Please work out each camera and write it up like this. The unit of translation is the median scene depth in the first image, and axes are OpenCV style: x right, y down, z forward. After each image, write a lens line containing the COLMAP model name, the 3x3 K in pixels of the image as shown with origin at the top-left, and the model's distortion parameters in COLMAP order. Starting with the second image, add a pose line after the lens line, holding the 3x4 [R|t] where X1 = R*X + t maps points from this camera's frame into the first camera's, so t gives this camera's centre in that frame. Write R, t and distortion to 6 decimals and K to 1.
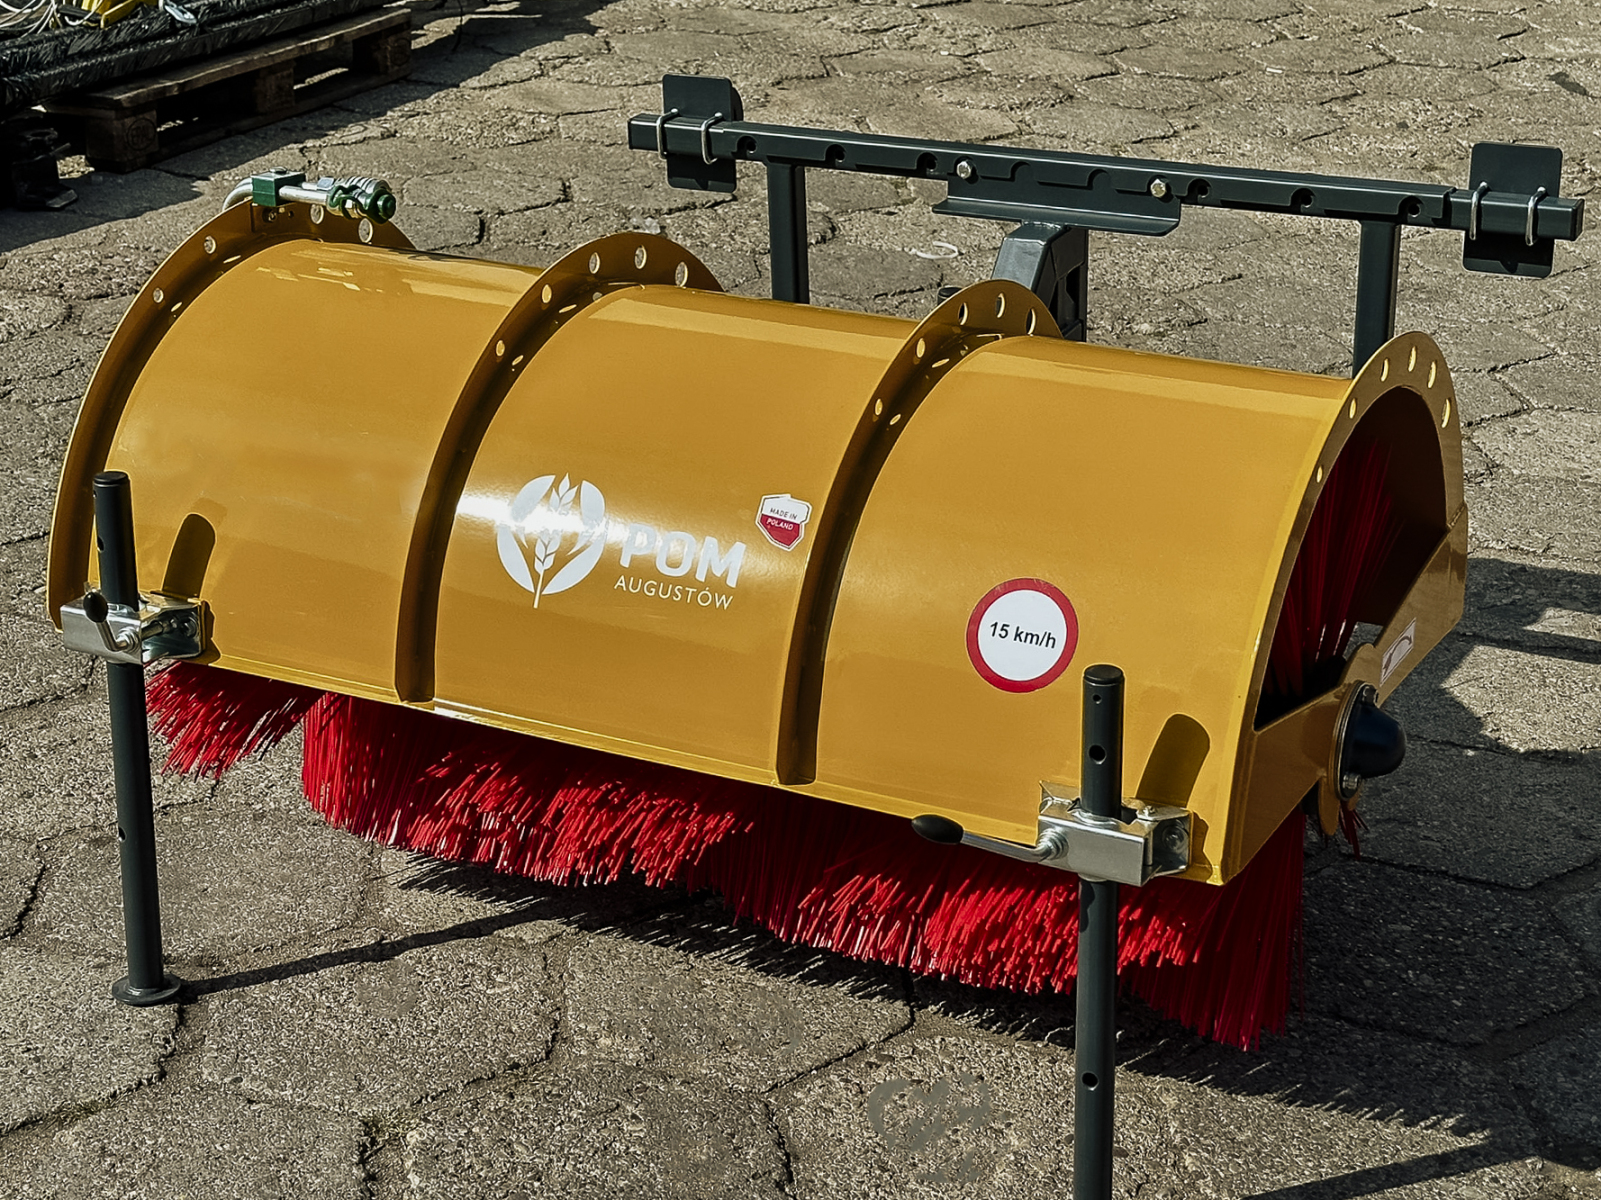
lens RADIAL K [[2794.6, 0, 812.4], [0, 2794.6, 584.5], [0, 0, 1]] dist [0.141792, 0.000000]
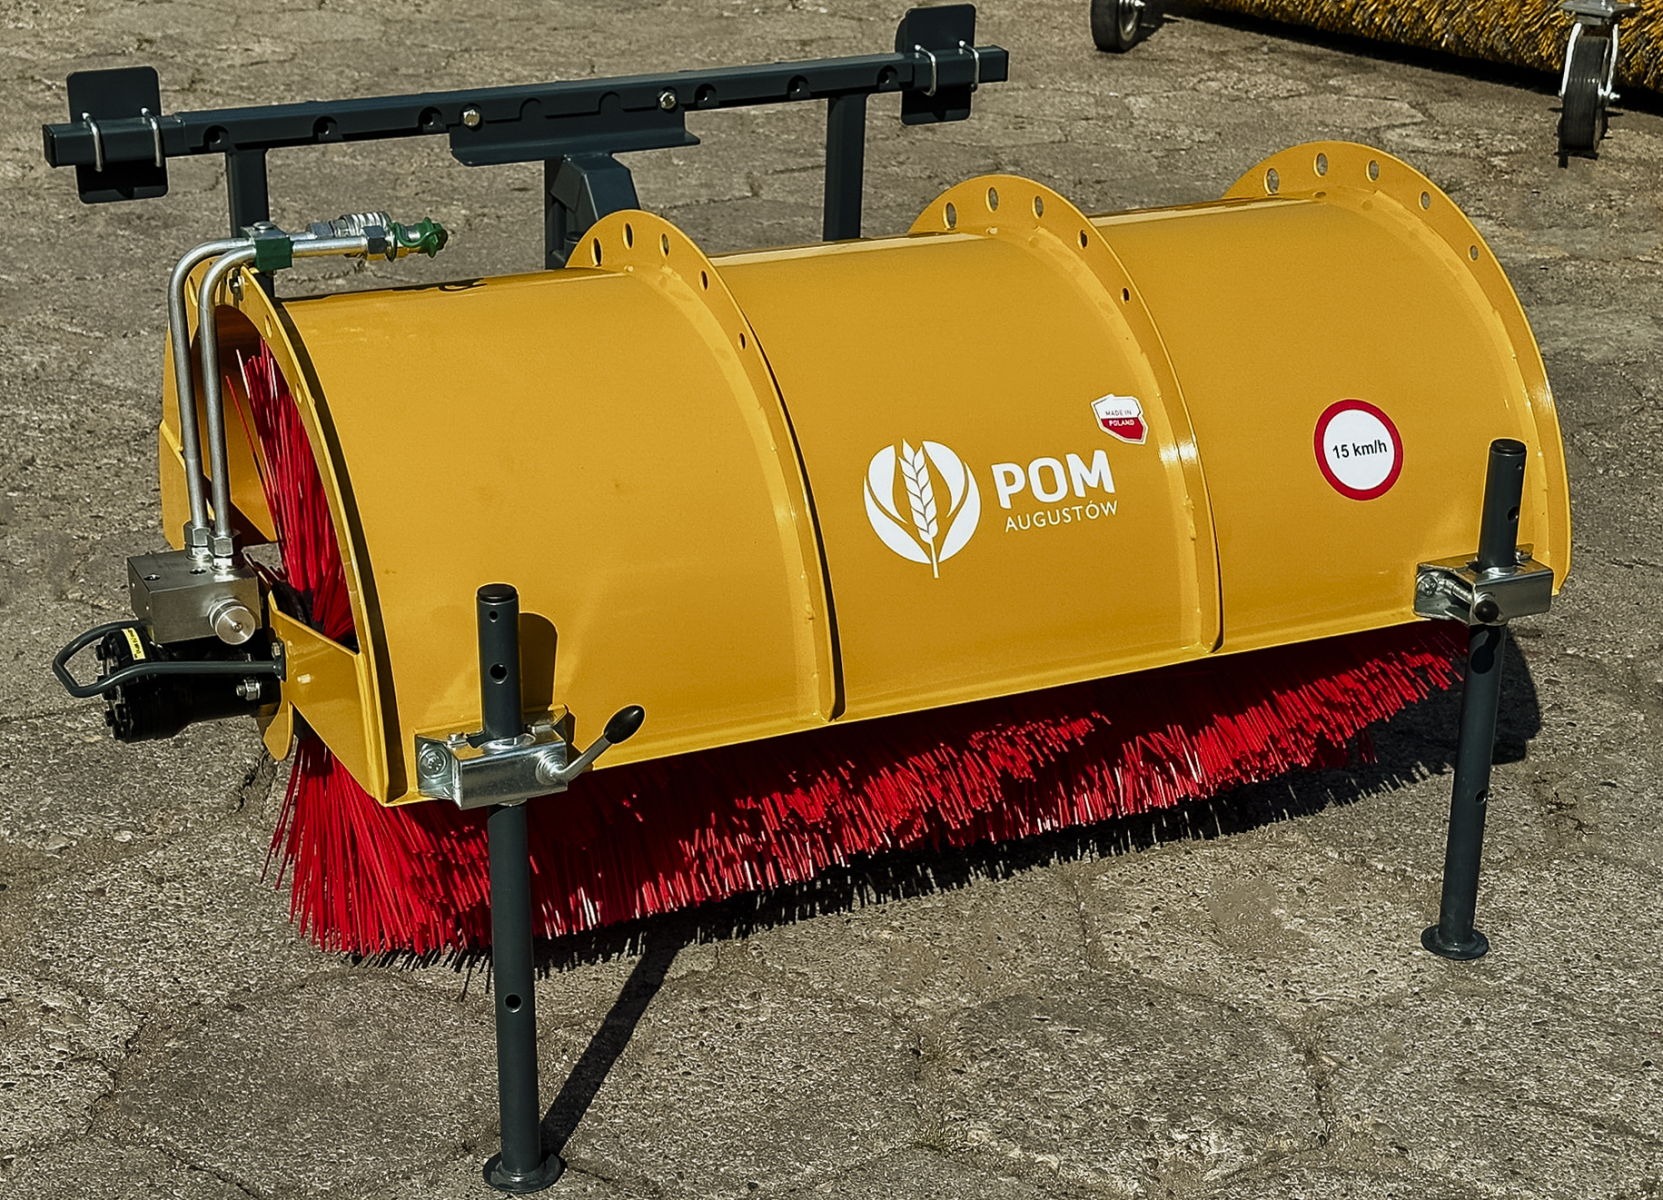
lens RADIAL K [[2773.9, 0, 835.9], [0, 2773.9, 600.6], [0, 0, 1]] dist [0.159266, 0.000000]
pose [[0.616661, -0.294356, 0.730126, -0.725506], [0.264933, 0.950962, 0.159627, -0.129335], [-0.741310, 0.094999, 0.664406, 0.334755]]
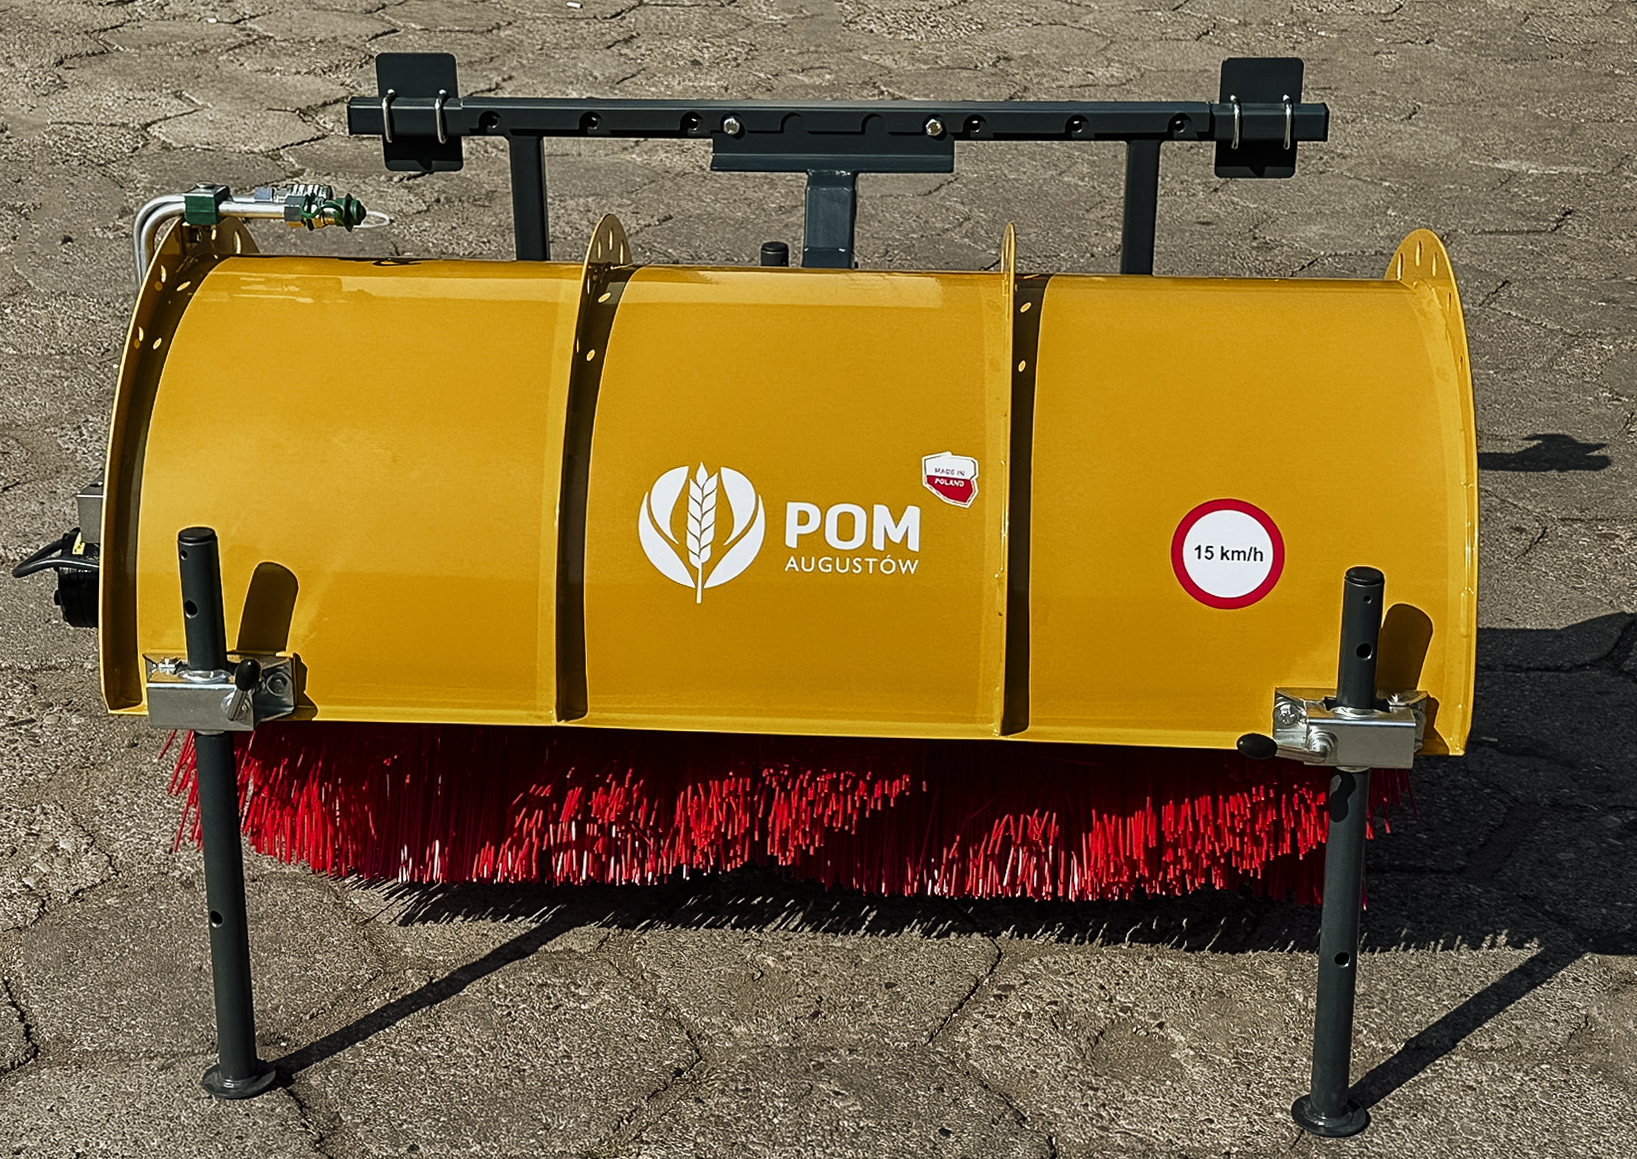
lens RADIAL K [[2706.2, 0, 803.0], [0, 2706.2, 594.1], [0, 0, 1]] dist [0.140479, 0.000000]
pose [[0.918752, -0.149807, 0.365311, -0.358393], [0.140010, 0.988713, 0.053329, -0.034926], [-0.369176, 0.002151, 0.929357, 0.095084]]
